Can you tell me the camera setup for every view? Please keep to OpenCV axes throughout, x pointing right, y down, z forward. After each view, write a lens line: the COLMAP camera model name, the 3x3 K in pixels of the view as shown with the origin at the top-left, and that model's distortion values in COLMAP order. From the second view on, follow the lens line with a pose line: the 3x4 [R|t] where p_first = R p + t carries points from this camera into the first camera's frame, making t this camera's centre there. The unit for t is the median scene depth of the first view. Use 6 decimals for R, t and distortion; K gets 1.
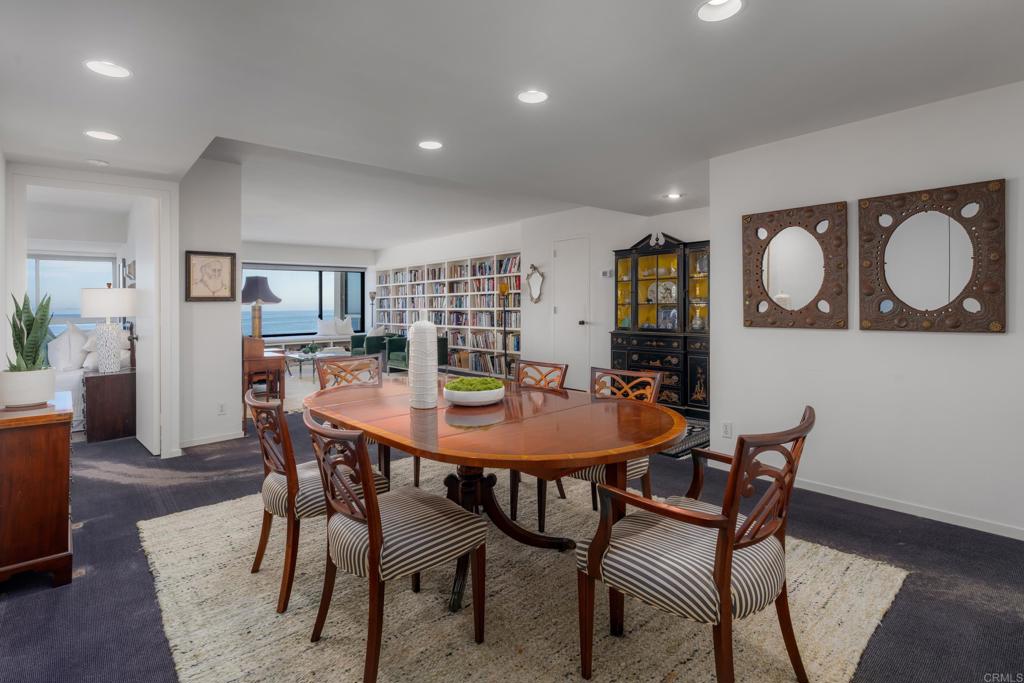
lens RADIAL K [[490.1, 0, 526.5], [0, 490.1, 302.8], [0, 0, 1]] dist [-0.000660, 0.002218]
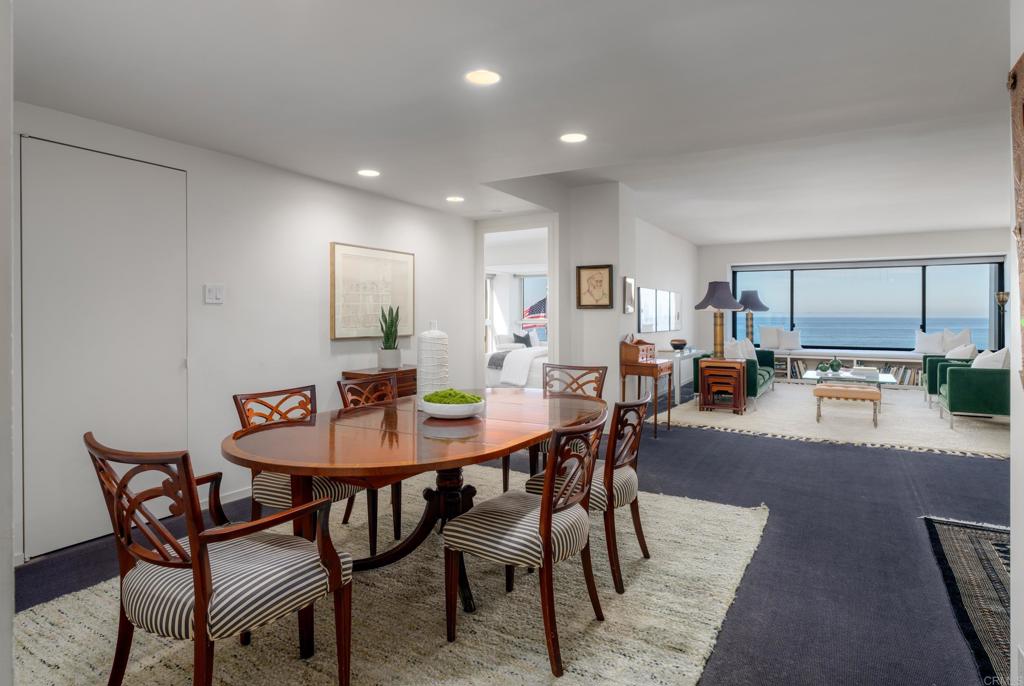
lens RADIAL K [[564.9, 0, 514.6], [0, 564.9, 313.9], [0, 0, 1]] dist [0.000984, -0.002477]
pose [[0.296682, 0.011116, -0.954912, 0.258610], [0.000475, 0.999930, 0.011788, -0.003154], [0.954976, -0.003951, 0.296656, 0.199692]]
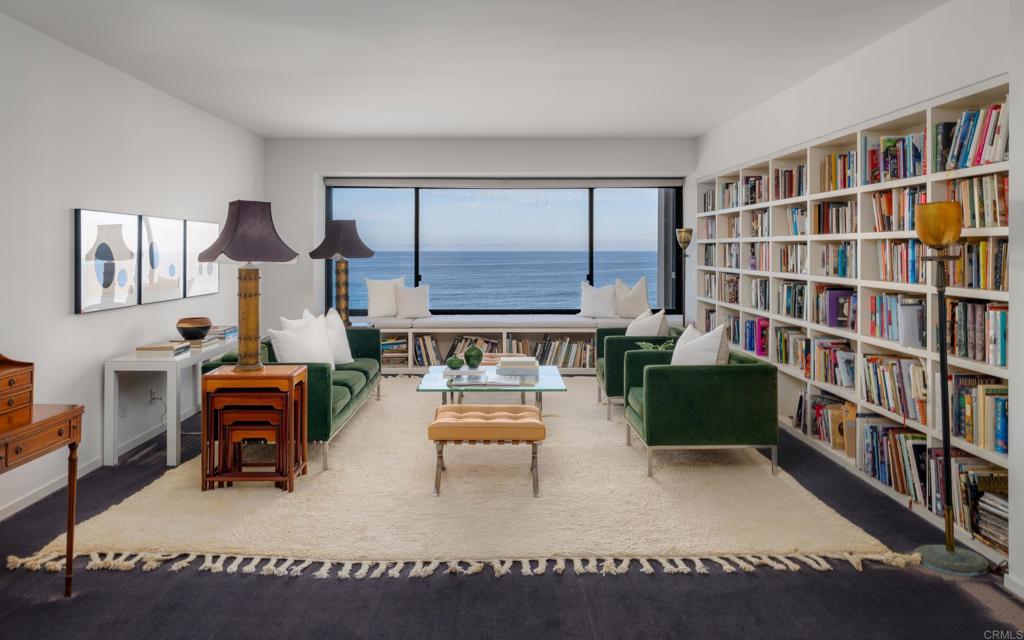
lens RADIAL K [[774.7, 0, 495.0], [0, 774.7, 236.8], [0, 0, 1]] dist [-0.001597, 0.002910]
pose [[0.736200, 0.002373, -0.676760, 0.054208], [-0.005109, 0.999985, -0.002051, -0.015497], [0.676745, 0.004968, 0.736201, 0.434467]]
